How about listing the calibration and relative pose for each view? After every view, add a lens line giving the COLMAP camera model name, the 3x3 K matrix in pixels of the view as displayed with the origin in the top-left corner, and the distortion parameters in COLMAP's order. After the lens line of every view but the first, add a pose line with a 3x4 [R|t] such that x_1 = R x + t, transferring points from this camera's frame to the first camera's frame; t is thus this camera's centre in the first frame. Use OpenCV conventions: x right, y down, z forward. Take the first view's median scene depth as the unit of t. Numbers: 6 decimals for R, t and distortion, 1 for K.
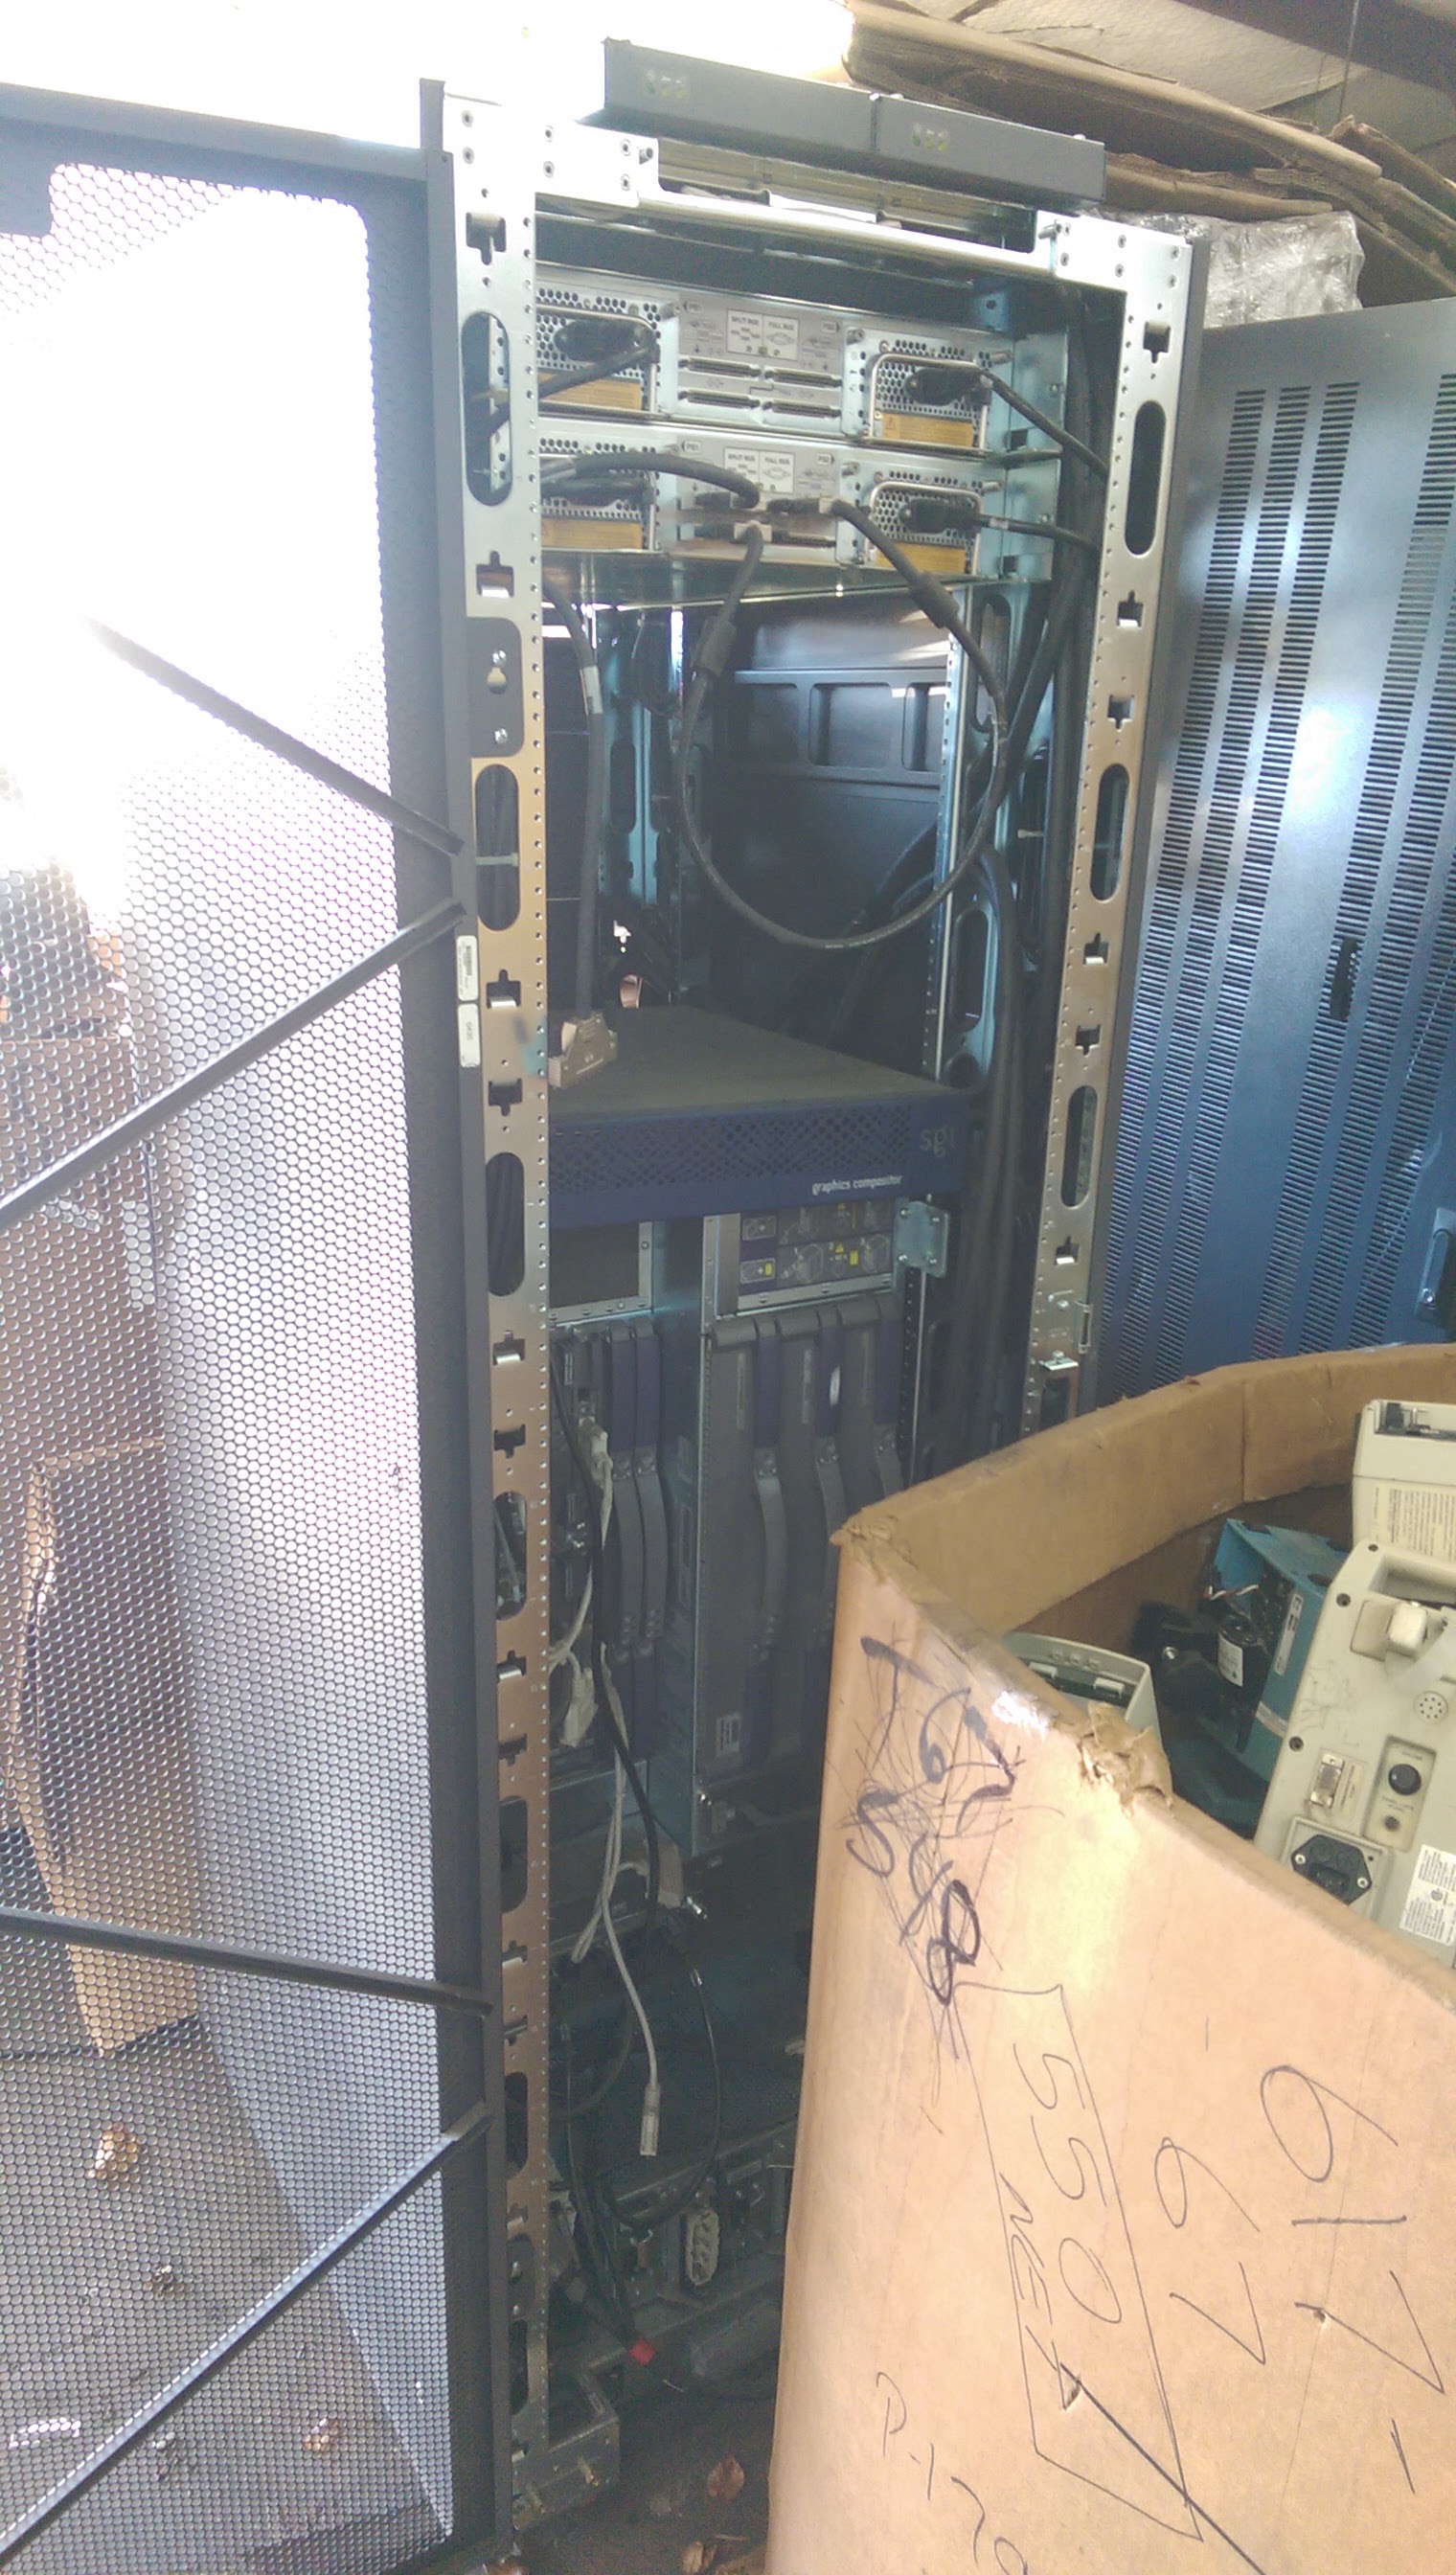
lens RADIAL K [[1850.9, 0, 728.0], [0, 1850.9, 1287.5], [0, 0, 1]] dist [0.127247, -0.180380]
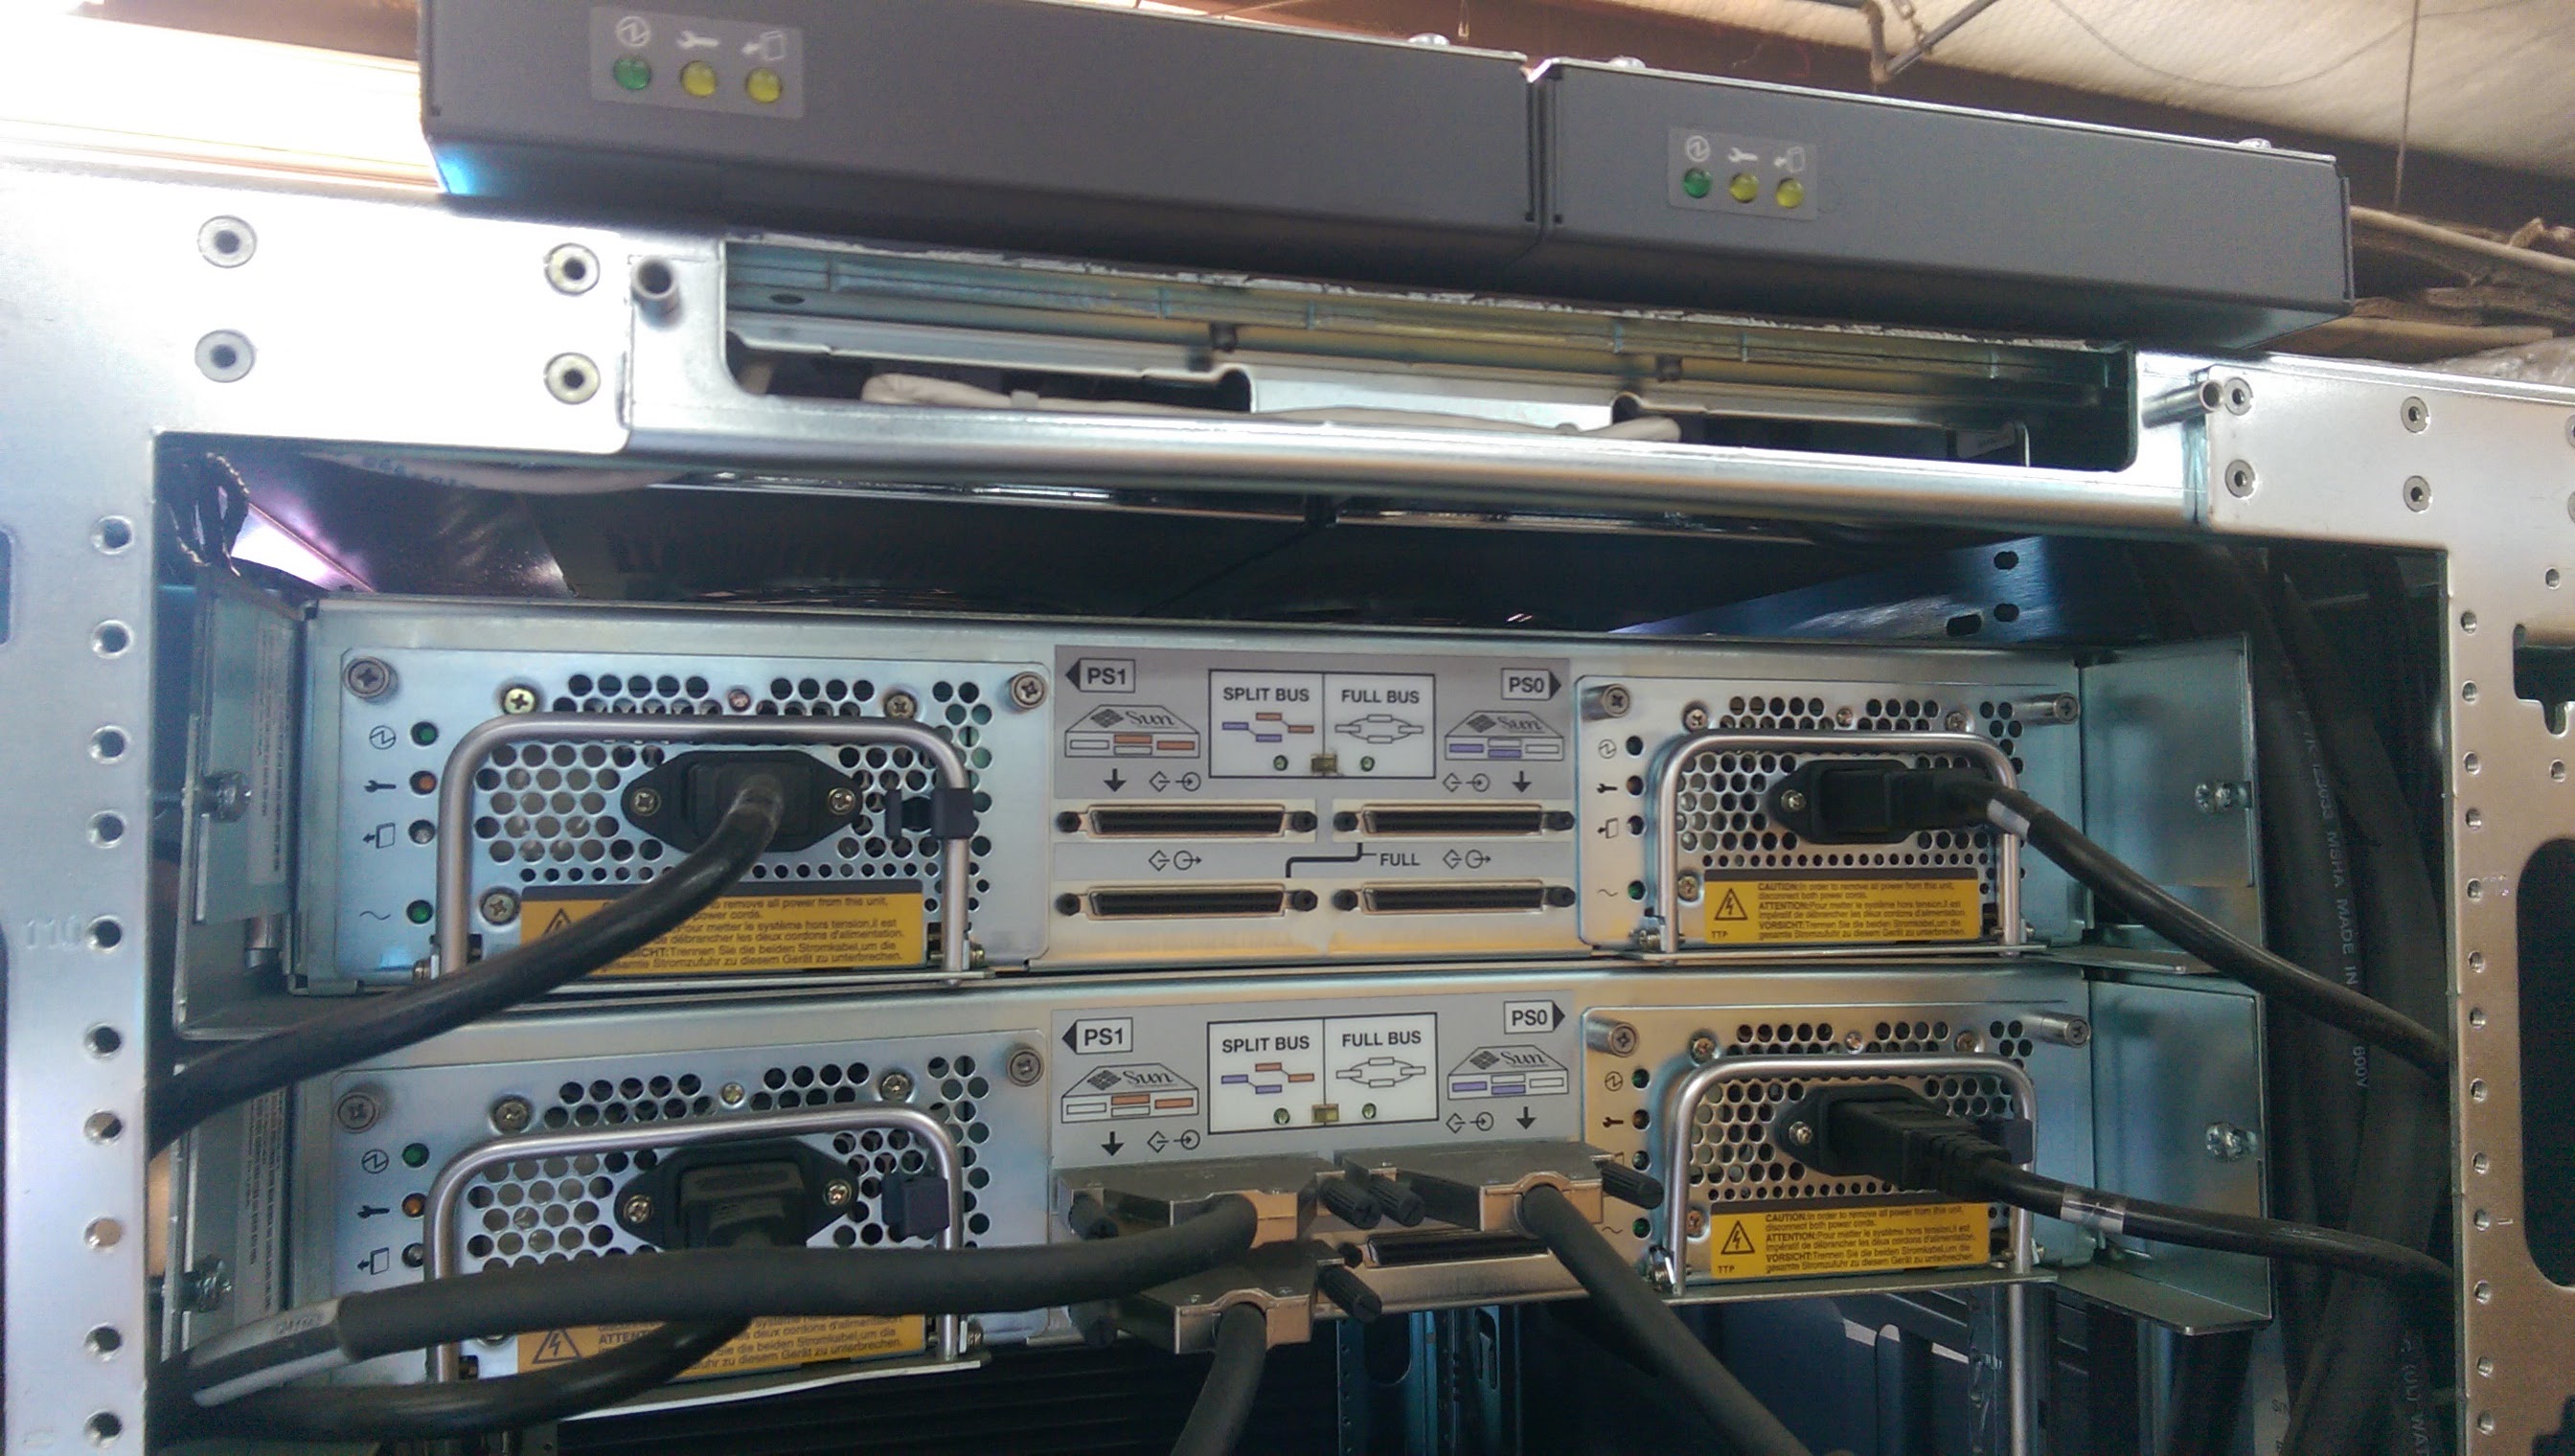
lens RADIAL K [[1850.9, 0, 1294.1], [0, 1850.9, 719.3], [0, 0, 1]] dist [0.127247, -0.180380]
pose [[0.968991, -0.038833, -0.244024, 0.096202], [-0.050149, 0.936113, -0.348105, -0.372596], [0.241953, 0.349548, 0.905138, 0.662899]]
